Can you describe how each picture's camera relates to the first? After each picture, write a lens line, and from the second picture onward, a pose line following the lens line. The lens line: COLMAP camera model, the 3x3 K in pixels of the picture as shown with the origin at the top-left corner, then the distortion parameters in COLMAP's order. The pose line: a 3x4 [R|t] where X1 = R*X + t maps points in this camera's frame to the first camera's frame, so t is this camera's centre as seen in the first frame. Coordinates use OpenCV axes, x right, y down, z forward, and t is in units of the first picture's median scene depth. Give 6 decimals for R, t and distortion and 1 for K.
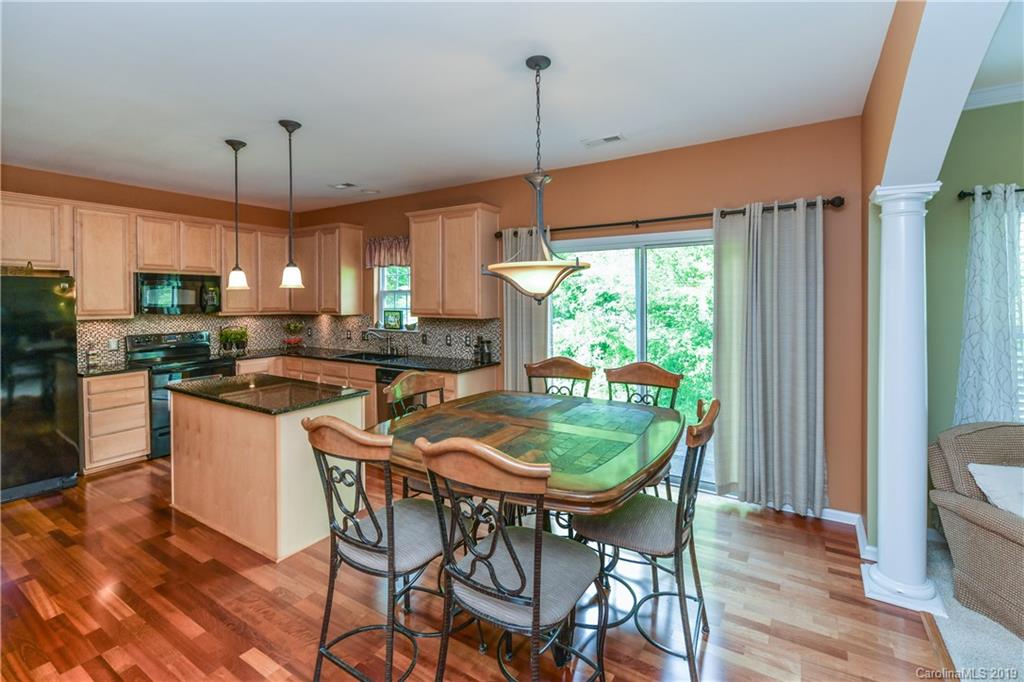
lens RADIAL K [[463.8, 0, 511.8], [0, 463.8, 300.8], [0, 0, 1]] dist [0.000302, 0.000013]
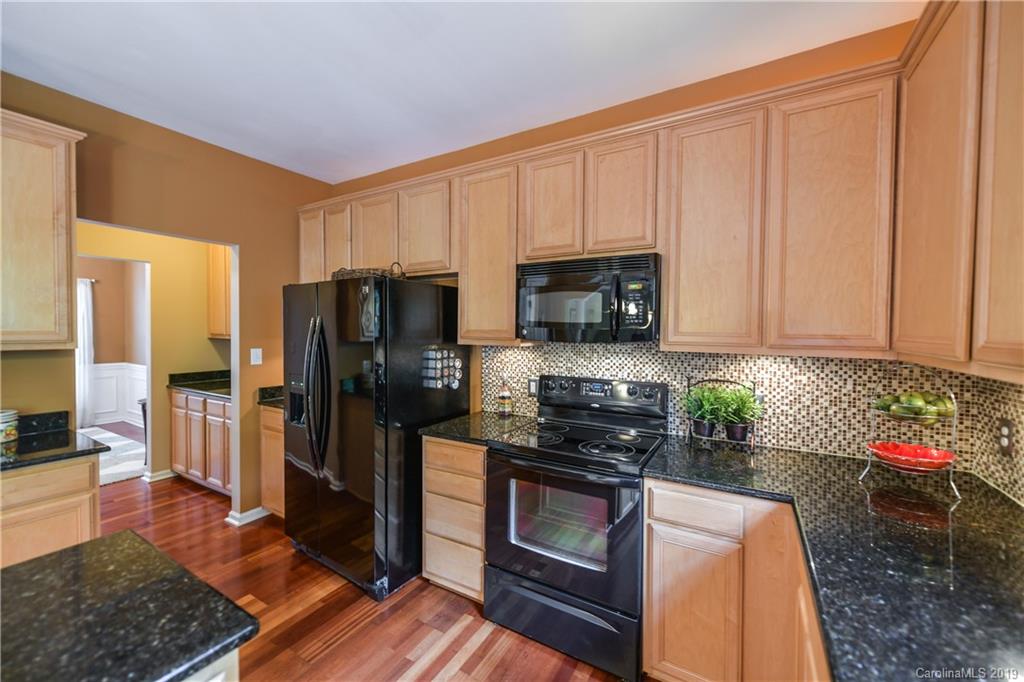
lens RADIAL K [[396.2, 0, 512.0], [0, 396.2, 341.0], [0, 0, 1]] dist [0.000345, 0.000035]
pose [[0.033888, 0.030033, -0.998974, -0.292801], [-0.021627, 0.999336, 0.029310, 0.016062], [0.999192, 0.020612, 0.034515, 0.878938]]
